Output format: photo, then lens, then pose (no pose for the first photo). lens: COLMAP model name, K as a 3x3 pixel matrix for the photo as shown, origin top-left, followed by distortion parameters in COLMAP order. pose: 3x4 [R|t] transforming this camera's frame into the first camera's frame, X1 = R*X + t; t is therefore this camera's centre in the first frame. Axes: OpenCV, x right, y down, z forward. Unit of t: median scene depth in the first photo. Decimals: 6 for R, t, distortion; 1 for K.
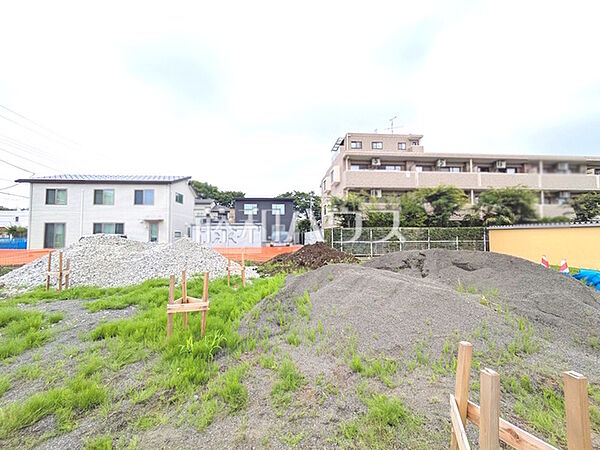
lens RADIAL K [[240.6, 0, 302.6], [0, 240.6, 226.4], [0, 0, 1]] dist [0.001902, 0.001034]
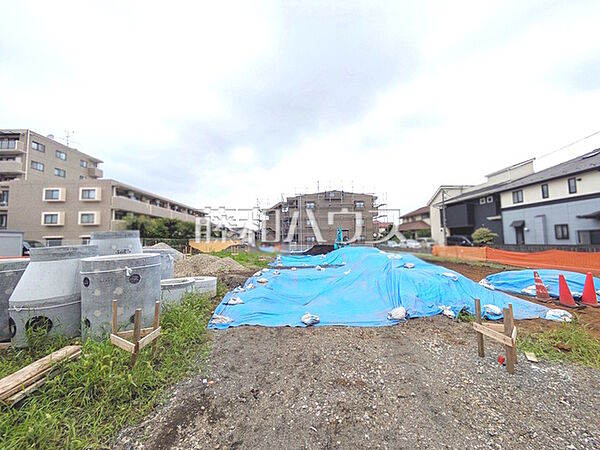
lens RADIAL K [[240.6, 0, 301.0], [0, 240.6, 226.4], [0, 0, 1]] dist [0.001902, 0.001034]
pose [[0.045728, 0.068806, 0.996581, -1.091351], [-0.028082, 0.997319, -0.067568, 0.003543], [-0.998559, -0.024896, 0.047538, -0.107363]]
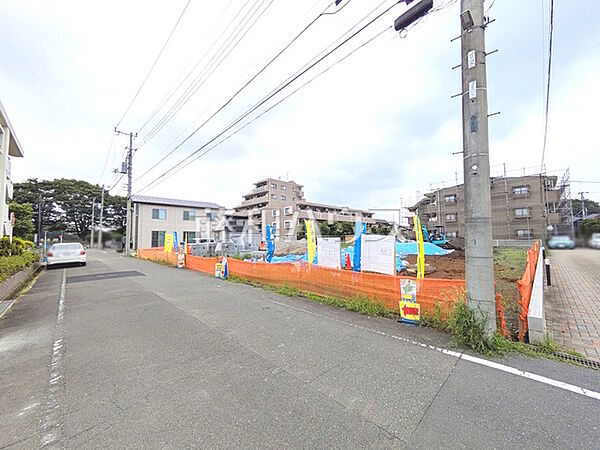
lens RADIAL K [[240.6, 0, 298.0], [0, 240.6, 224.0], [0, 0, 1]] dist [0.001902, 0.001034]
pose [[0.771009, 0.037517, 0.635718, -1.225777], [-0.017744, 0.999141, -0.037445, -0.015764], [-0.636577, 0.017590, 0.771012, -0.711158]]
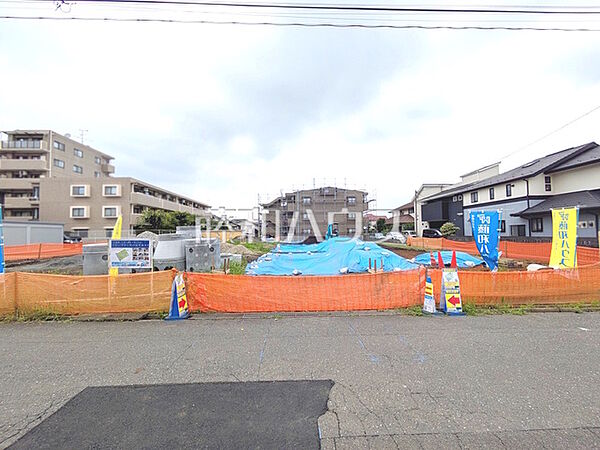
lens RADIAL K [[240.6, 0, 301.2], [0, 240.6, 228.2], [0, 0, 1]] dist [0.001902, 0.001034]
pose [[0.040379, 0.028409, 0.998780, -1.276576], [-0.032938, 0.999090, -0.027087, 0.006162], [-0.998641, -0.031804, 0.041278, -0.129092]]
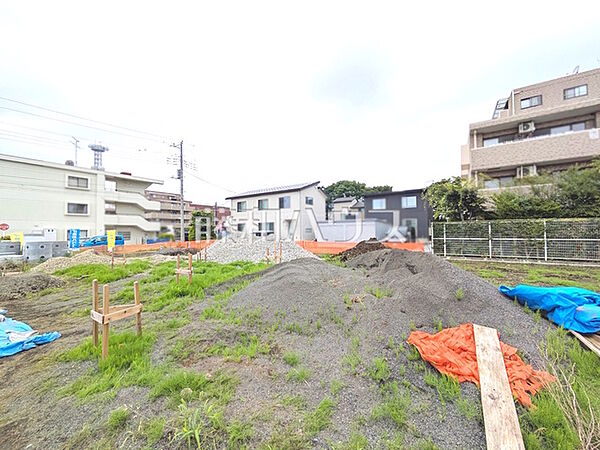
lens RADIAL K [[240.6, 0, 297.6], [0, 240.6, 226.8], [0, 0, 1]] dist [0.001902, 0.001034]
pose [[0.782380, -0.015524, -0.622608, 0.209984], [0.030425, 0.999448, 0.013313, -0.003374], [0.622058, -0.029359, 0.782420, 0.008101]]
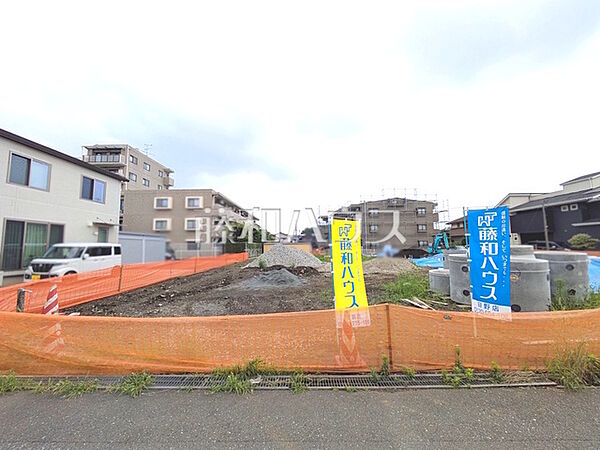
lens RADIAL K [[240.6, 0, 299.6], [0, 240.6, 226.3], [0, 0, 1]] dist [0.001902, 0.001034]
pose [[0.077093, 0.088949, 0.993048, -1.236998], [-0.032277, 0.995713, -0.086682, 0.021868], [-0.996501, -0.025370, 0.079633, 0.342461]]
